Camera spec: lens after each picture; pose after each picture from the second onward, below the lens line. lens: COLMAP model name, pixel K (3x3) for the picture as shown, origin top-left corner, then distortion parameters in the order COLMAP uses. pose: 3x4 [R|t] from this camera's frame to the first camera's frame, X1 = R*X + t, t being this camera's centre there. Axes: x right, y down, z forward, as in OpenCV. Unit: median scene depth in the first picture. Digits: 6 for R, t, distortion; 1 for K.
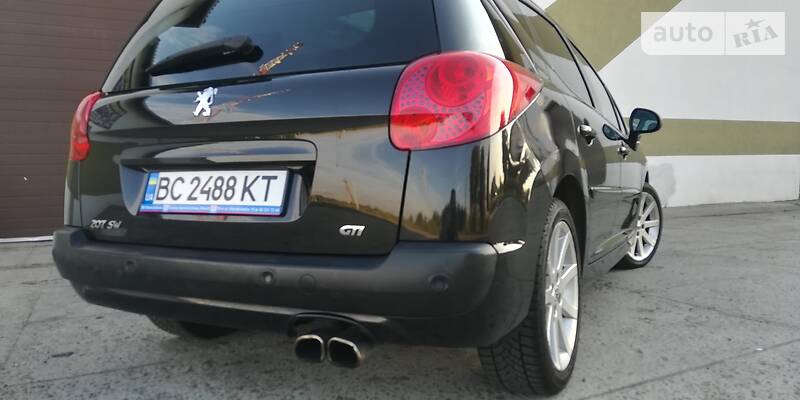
lens RADIAL K [[589.1, 0, 393.5], [0, 589.1, 200.5], [0, 0, 1]] dist [0.046234, -0.060545]
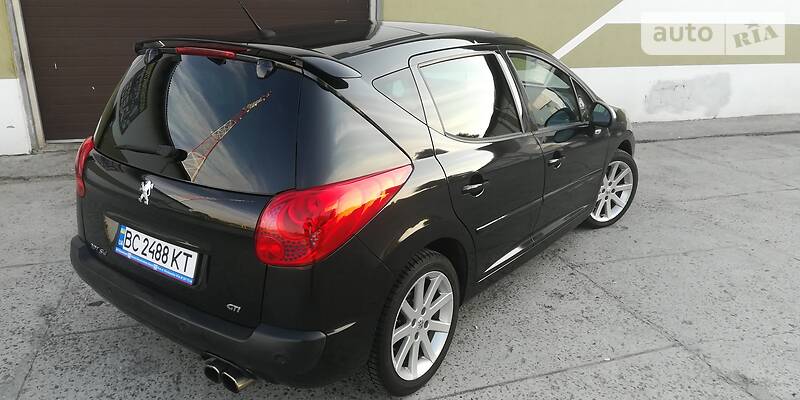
lens RADIAL K [[589.1, 0, 394.4], [0, 589.1, 198.8], [0, 0, 1]] dist [0.046234, -0.060545]
pose [[0.987430, 0.077258, -0.137891, 0.445182], [-0.037555, 0.962095, 0.270117, -0.547155], [0.153532, -0.261543, 0.952902, -0.228226]]
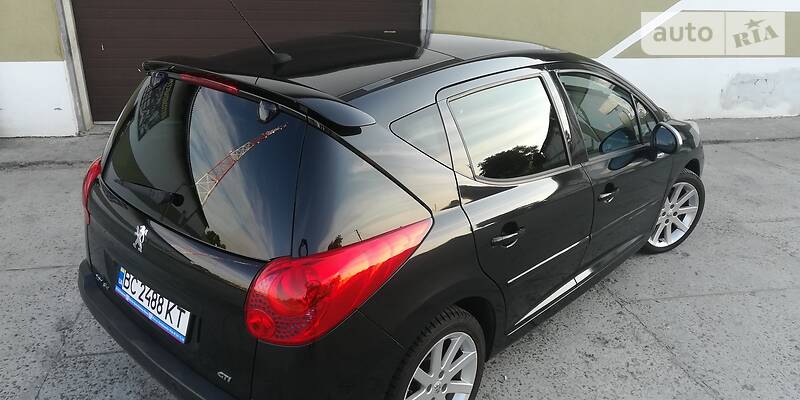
lens RADIAL K [[589.1, 0, 398.1], [0, 589.1, 197.6], [0, 0, 1]] dist [0.046234, -0.060545]
pose [[0.966730, 0.129572, -0.220555, 0.484151], [-0.051725, 0.943425, 0.327526, -0.692433], [0.250515, -0.305221, 0.918739, 0.001995]]
